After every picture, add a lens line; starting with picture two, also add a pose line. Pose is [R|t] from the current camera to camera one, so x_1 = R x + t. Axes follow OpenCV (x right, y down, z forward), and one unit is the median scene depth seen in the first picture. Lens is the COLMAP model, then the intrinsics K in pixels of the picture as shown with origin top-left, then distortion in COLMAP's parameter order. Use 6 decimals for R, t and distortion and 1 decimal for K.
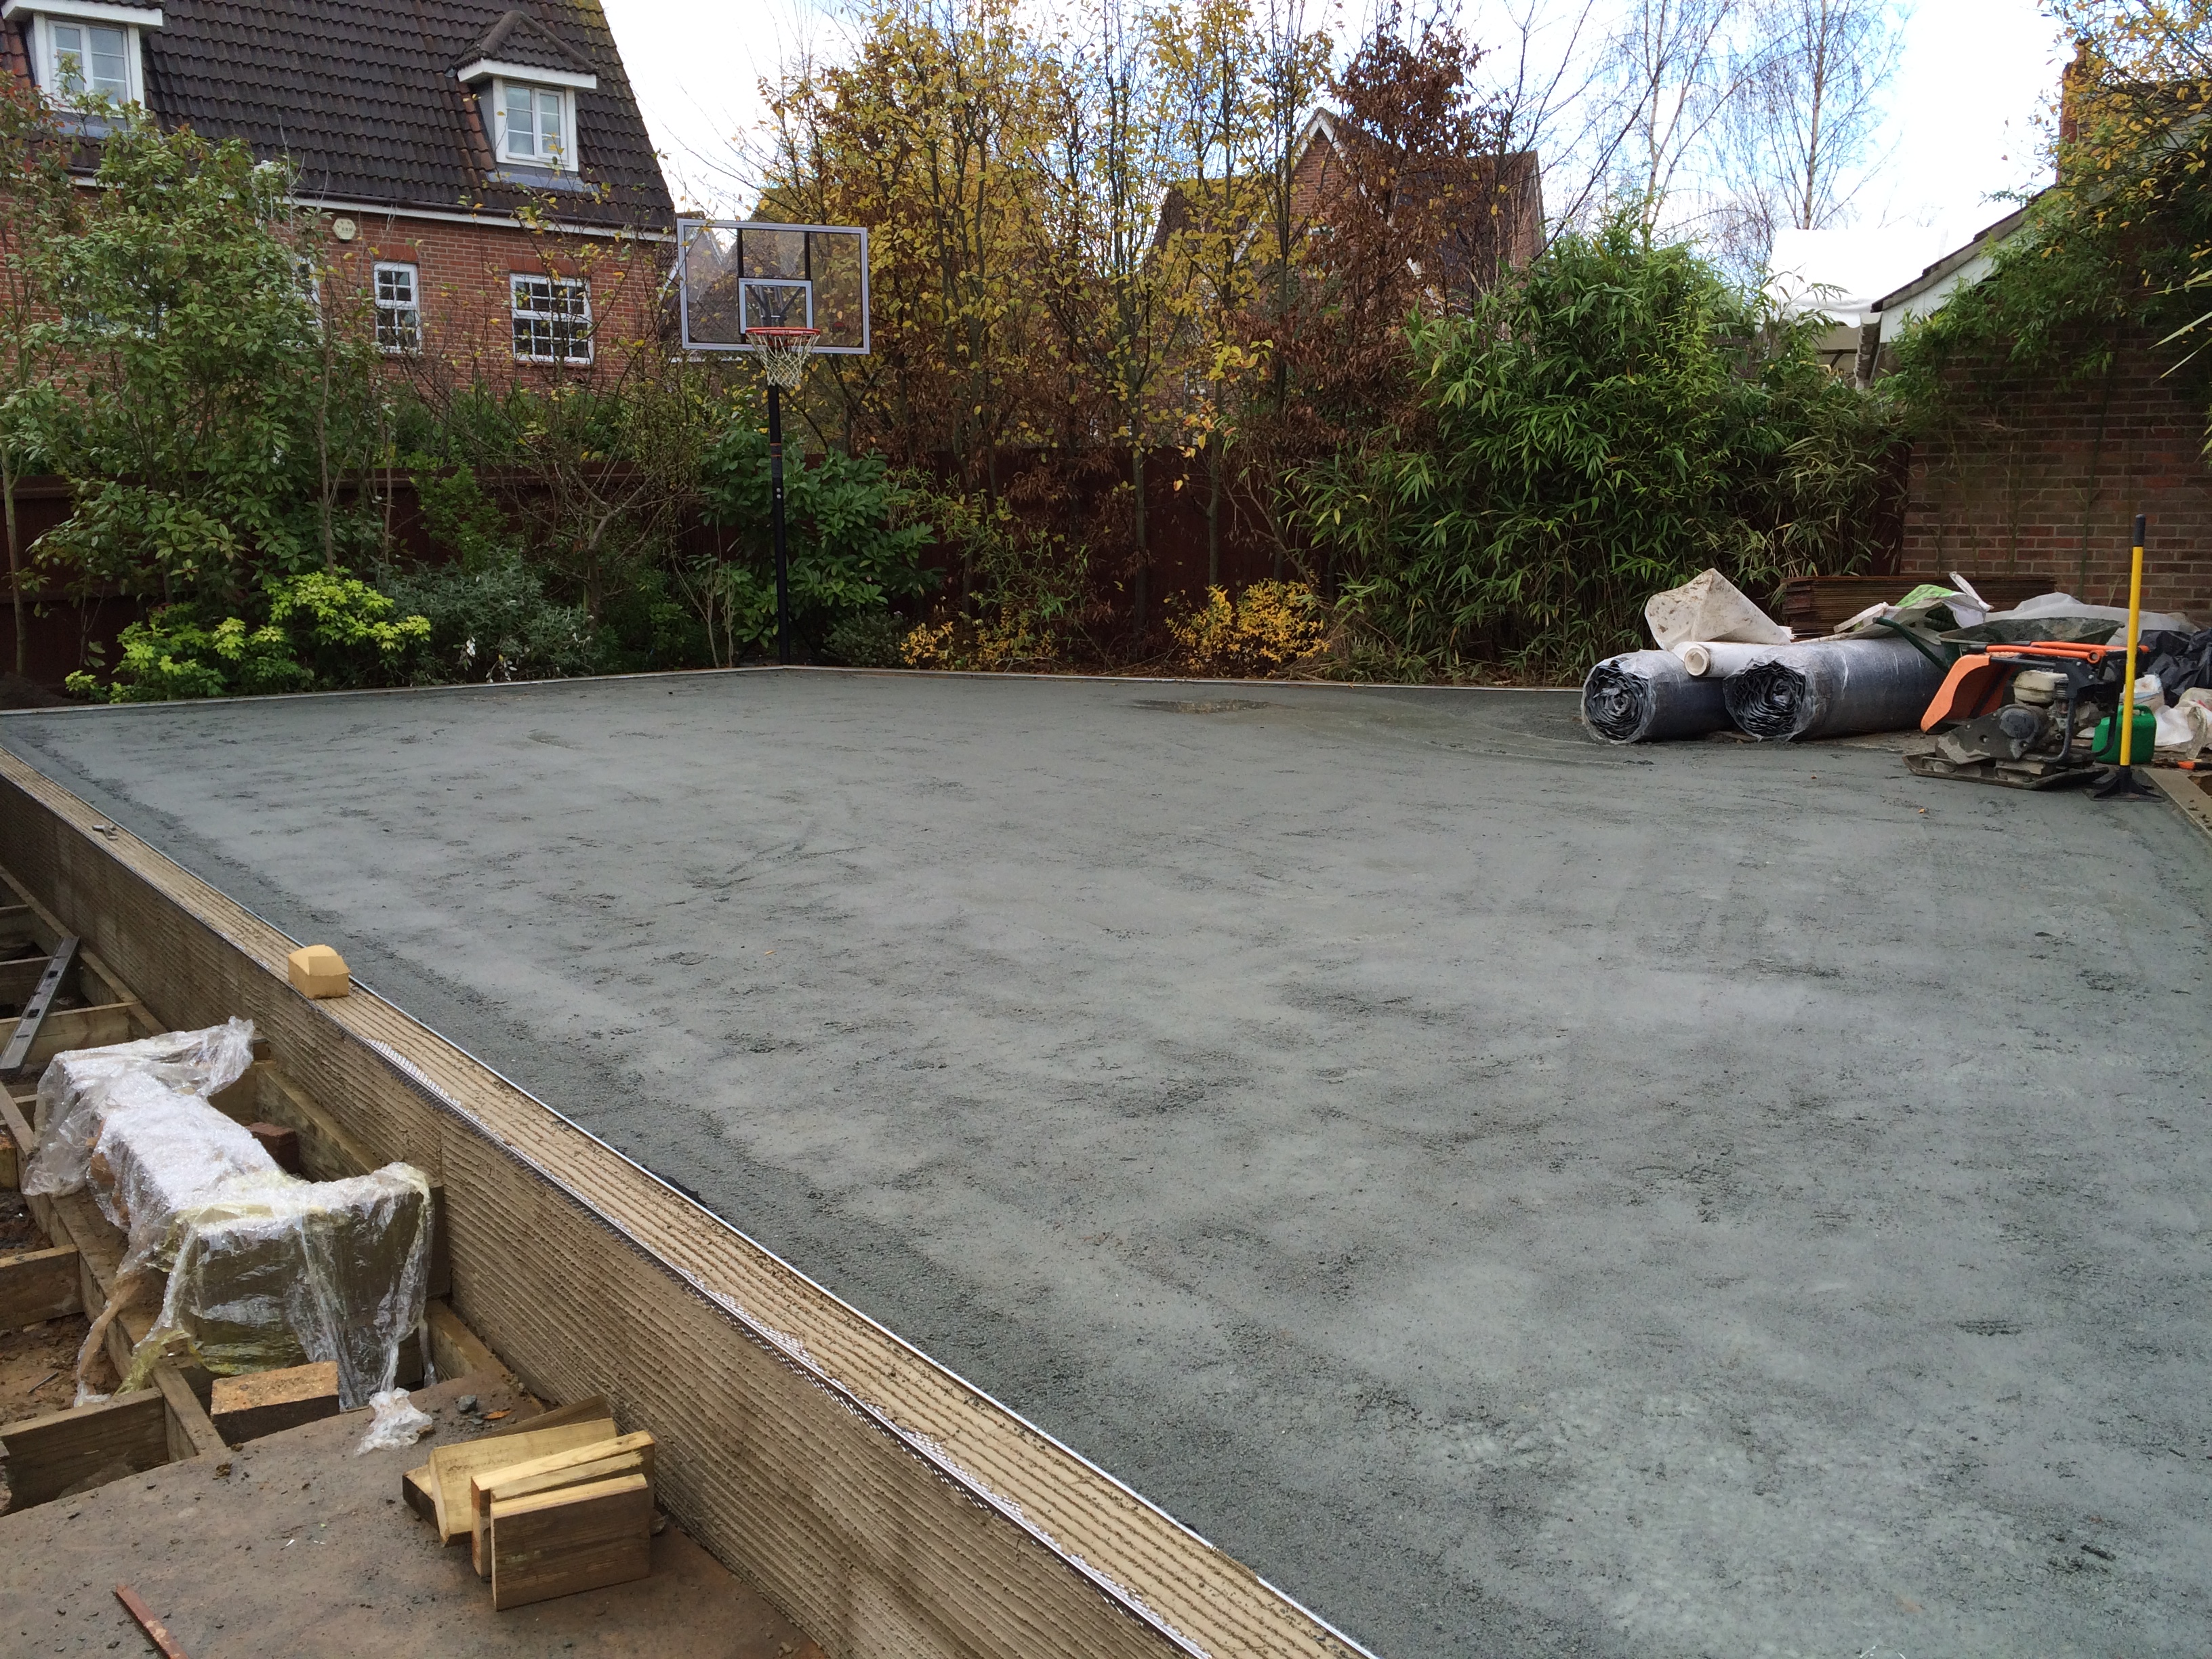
lens RADIAL K [[1891.7, 0, 1101.8], [0, 1891.7, 826.6], [0, 0, 1]] dist [0.077519, -0.103304]
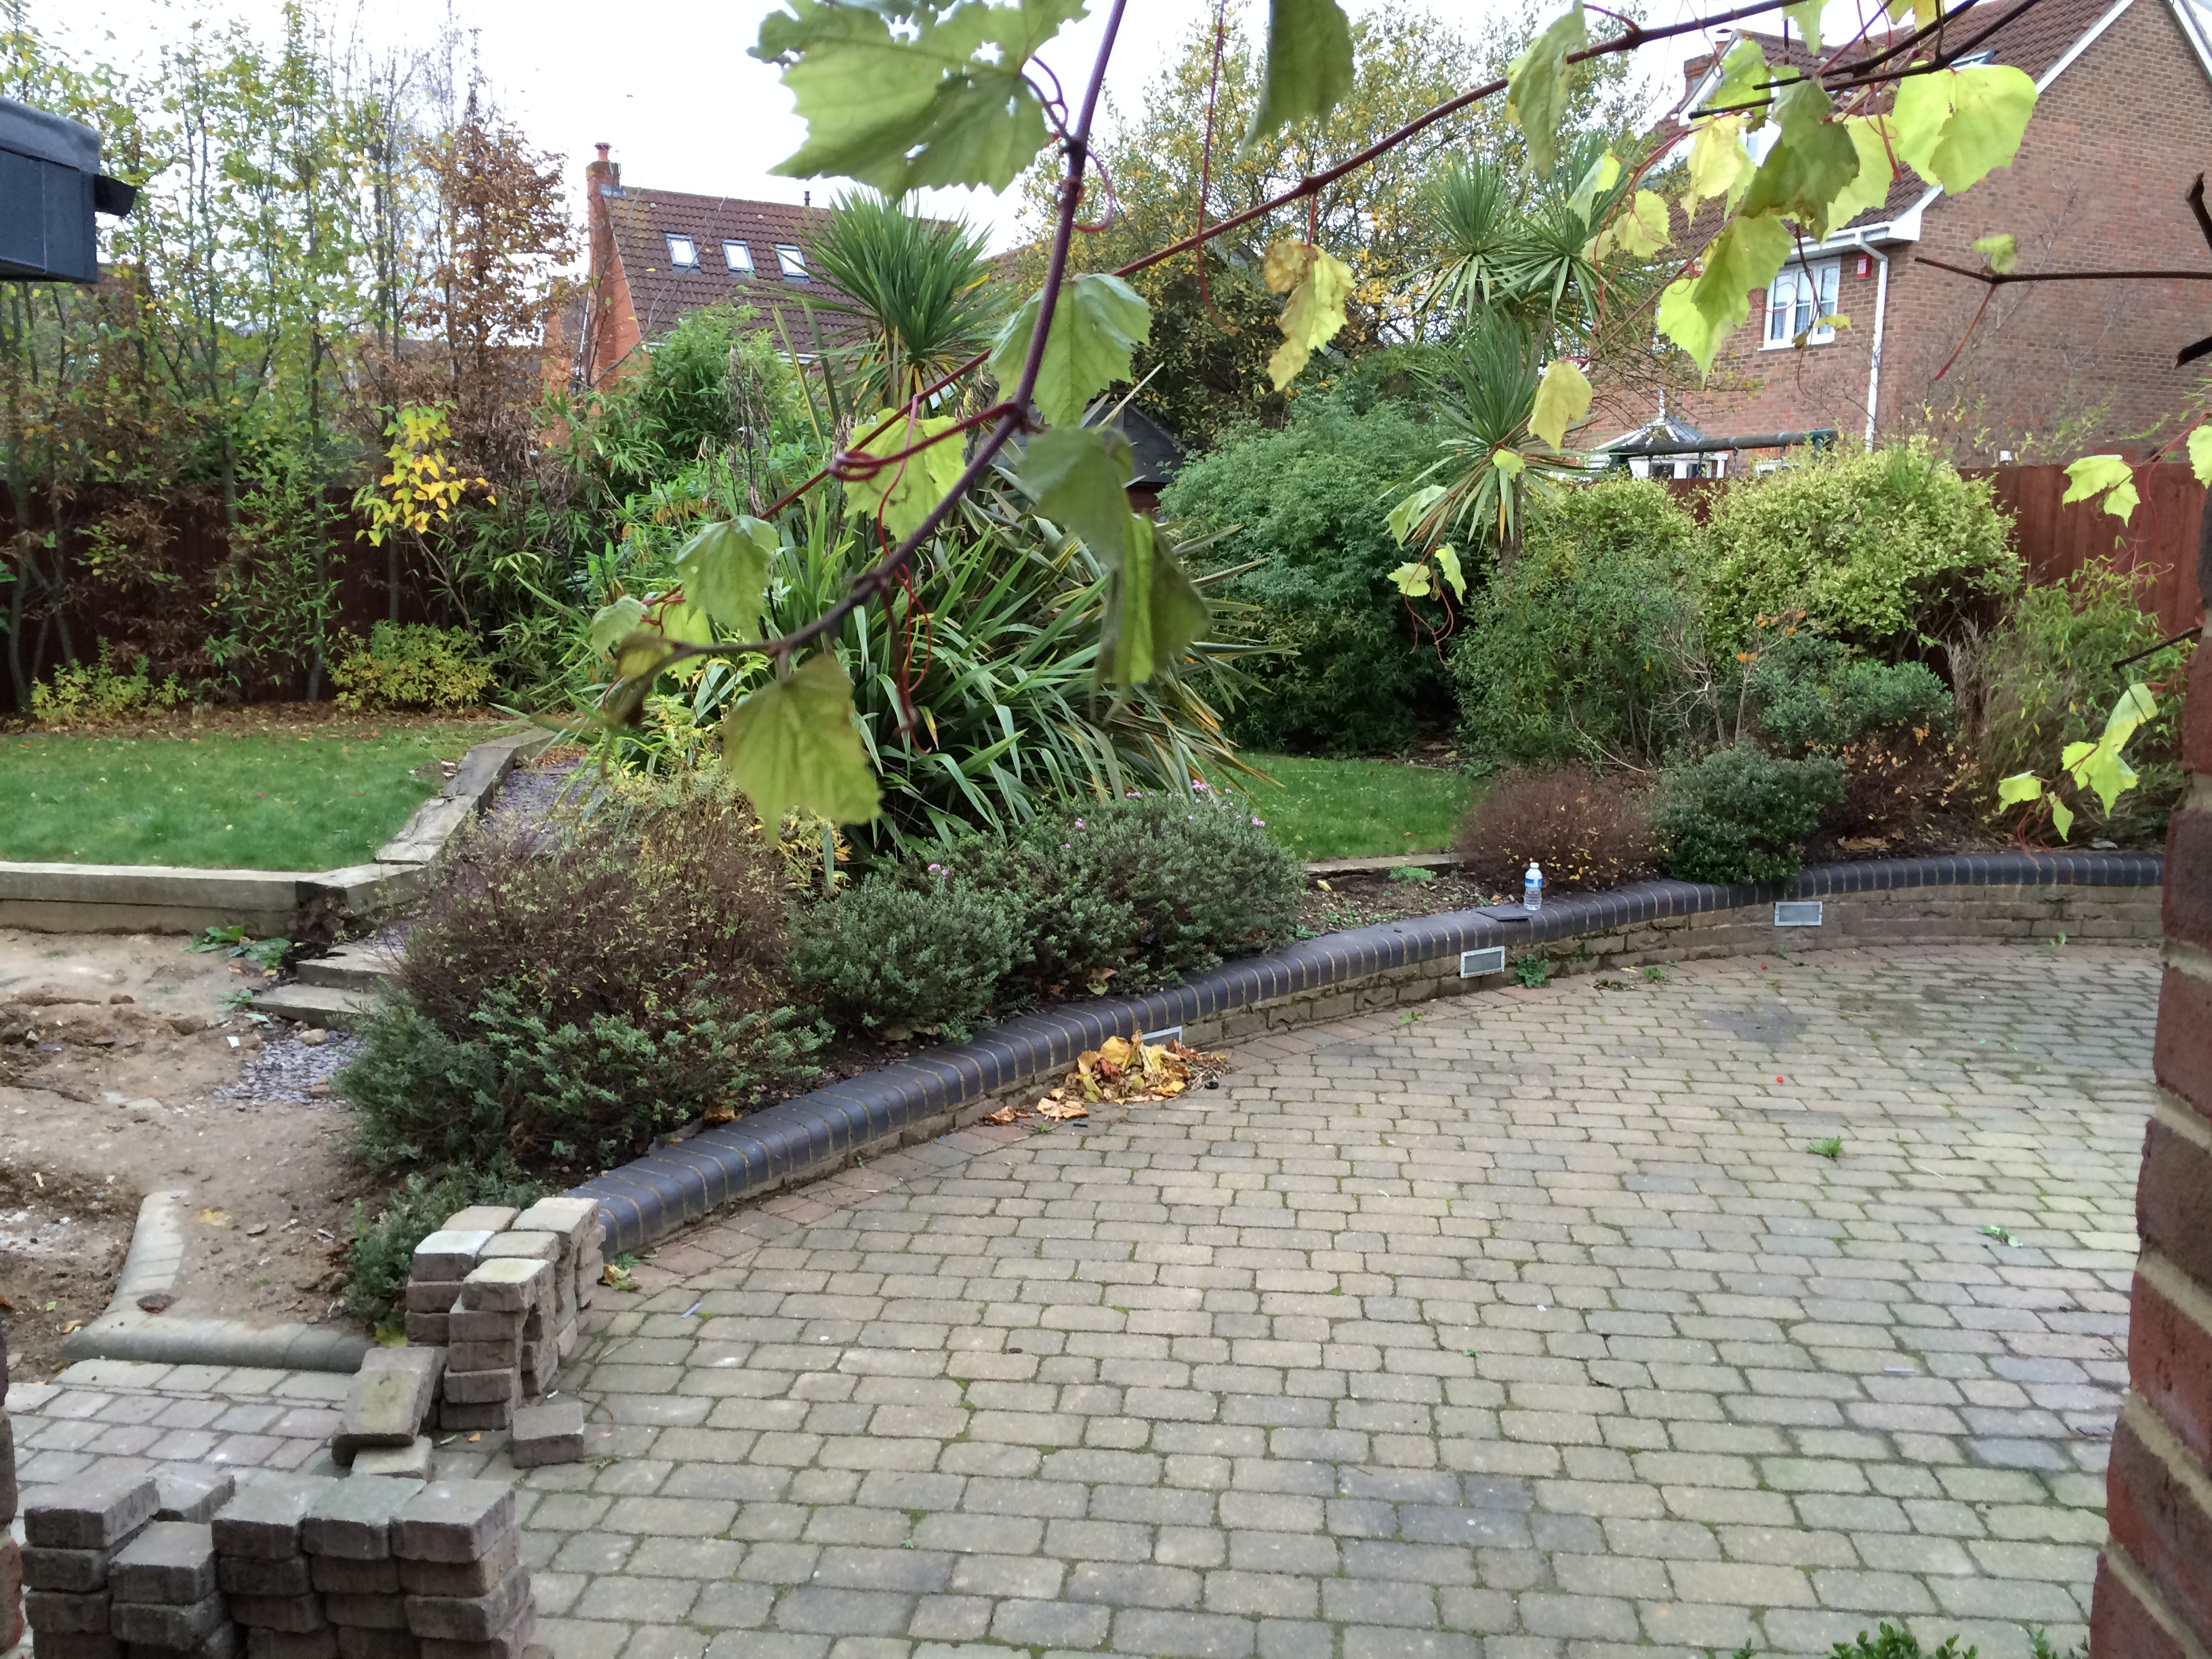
lens RADIAL K [[1895.8, 0, 1110.5], [0, 1895.8, 837.9], [0, 0, 1]] dist [0.067285, -0.090368]
pose [[0.678879, -0.097246, 0.727782, -0.435301], [0.100901, 0.994143, 0.038716, -0.013247], [-0.727284, 0.047151, 0.684715, 0.000455]]
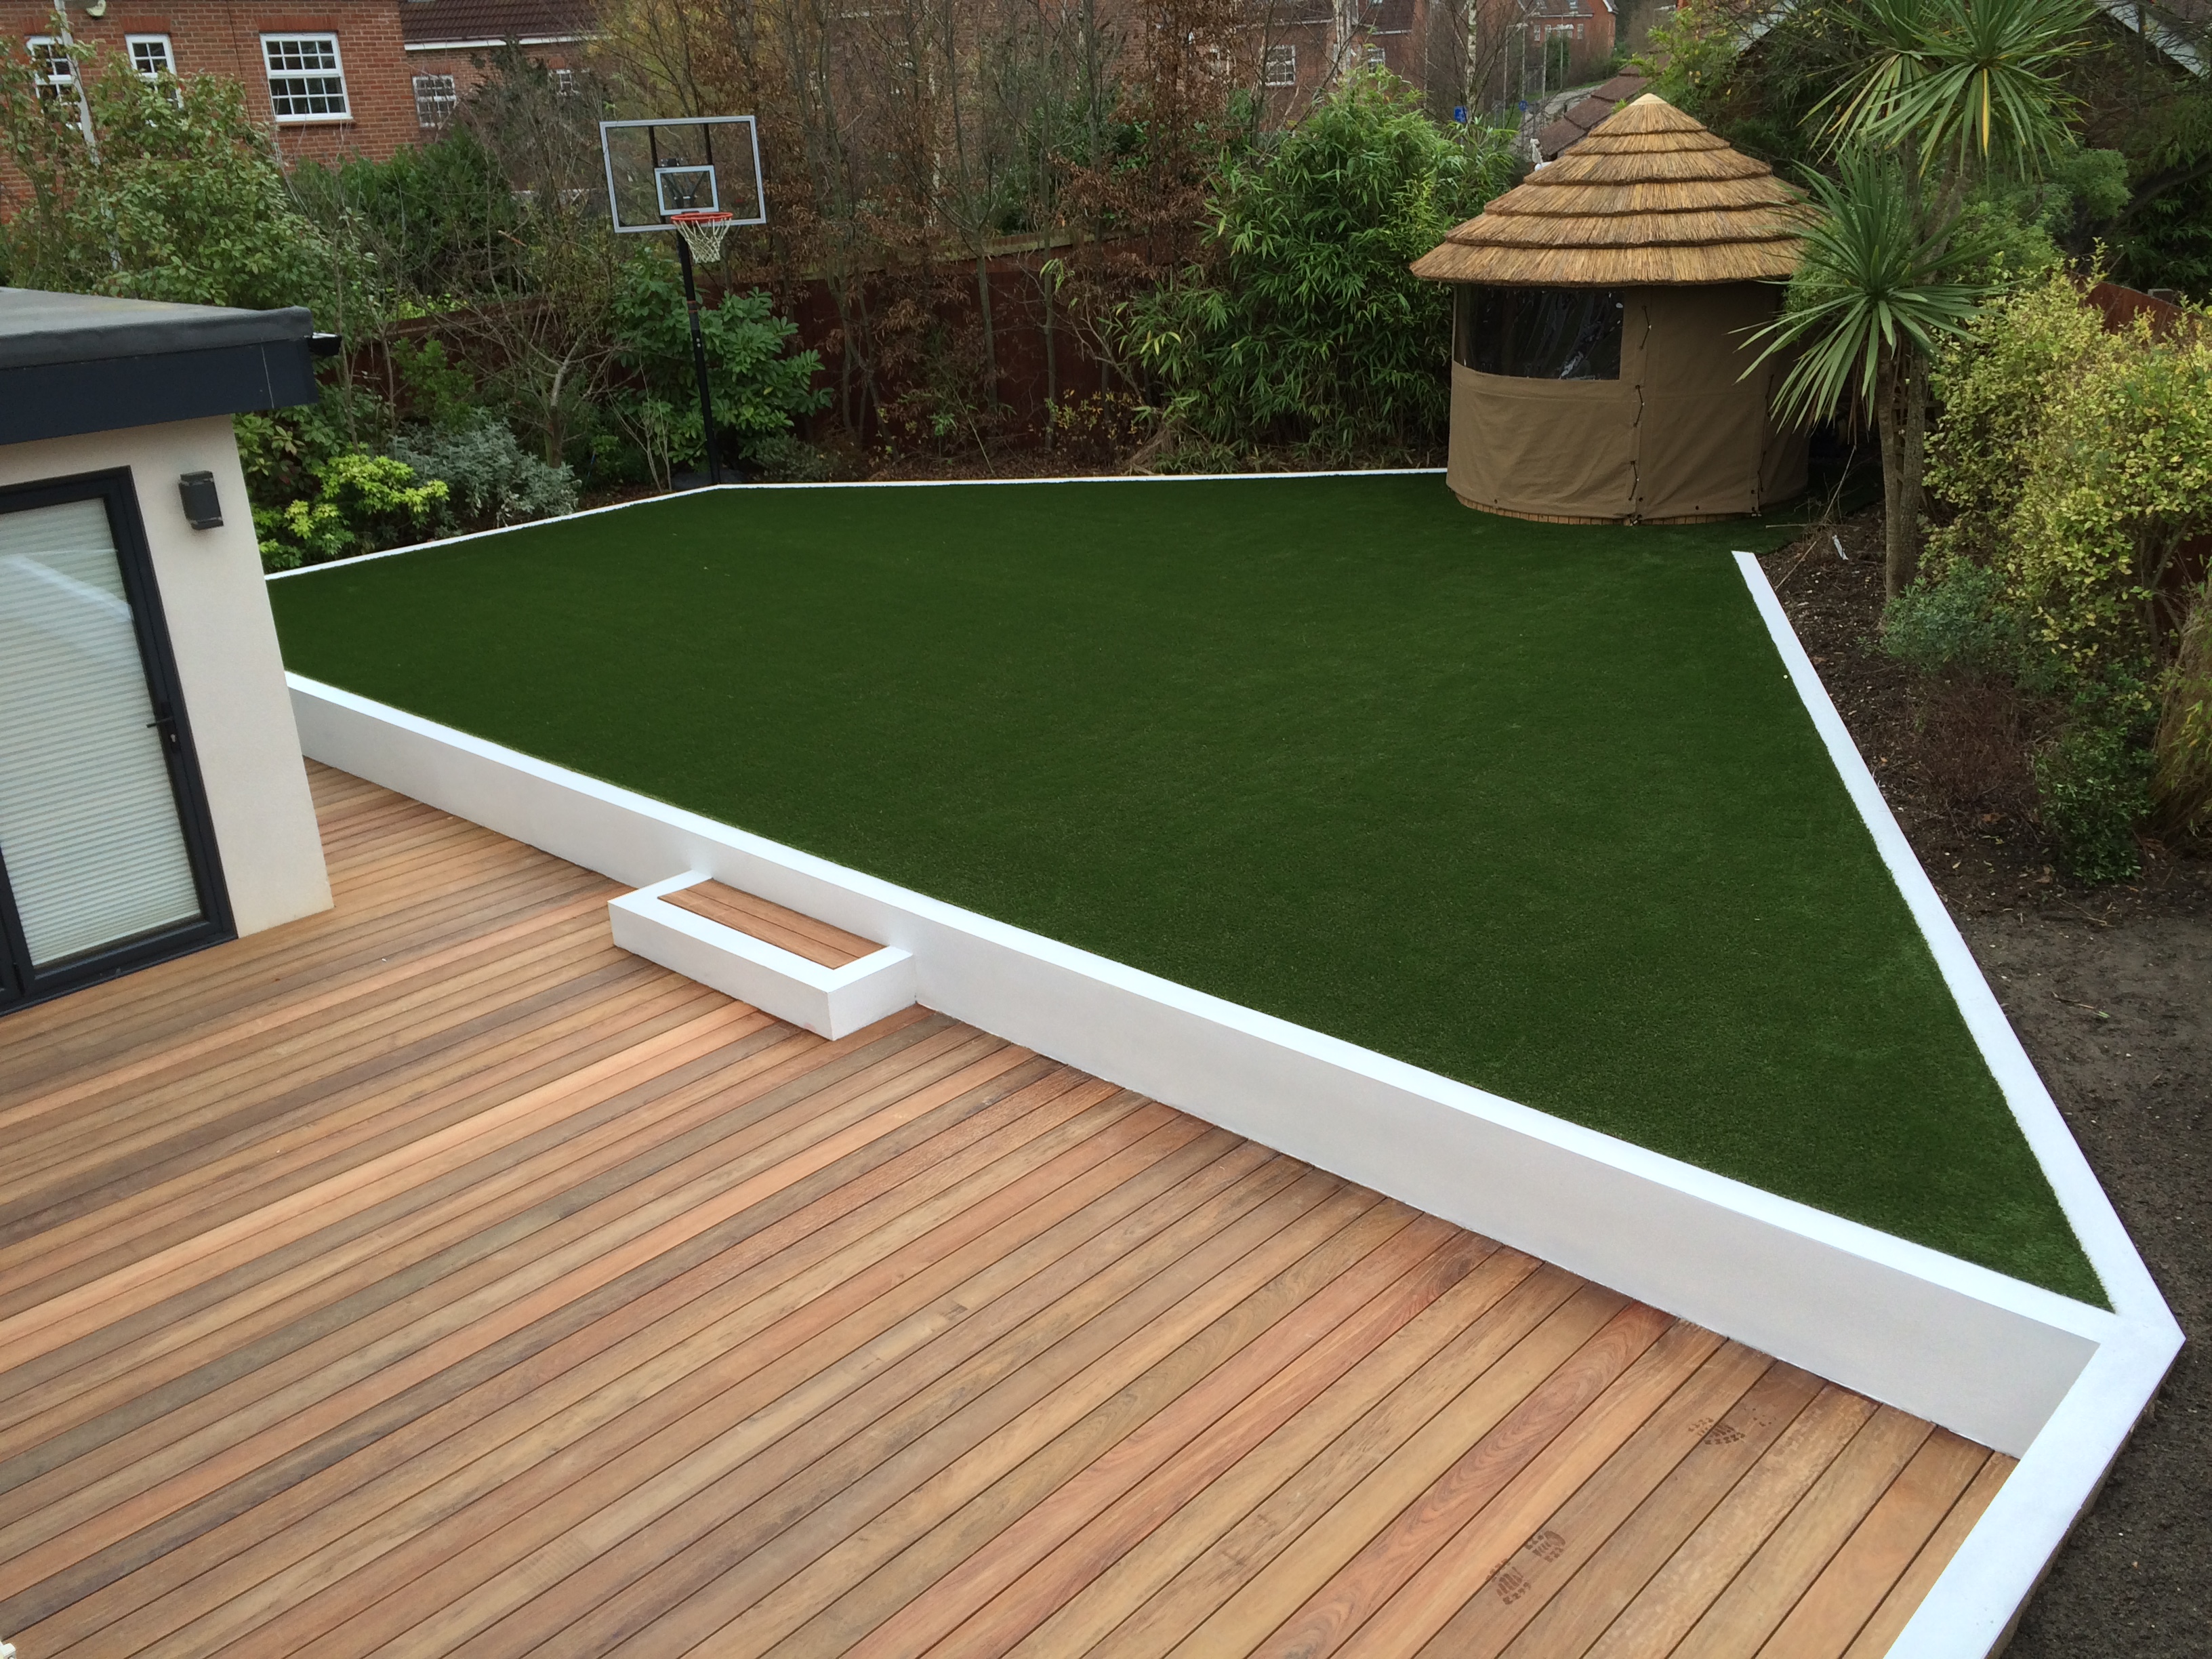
lens RADIAL K [[1893.6, 0, 1106.0], [0, 1893.6, 829.5], [0, 0, 1]] dist [0.071328, -0.100685]
pose [[0.982776, -0.104307, 0.152551, -0.133662], [0.072187, 0.976578, 0.202691, -0.100564], [-0.170120, -0.188187, 0.967287, -0.282176]]
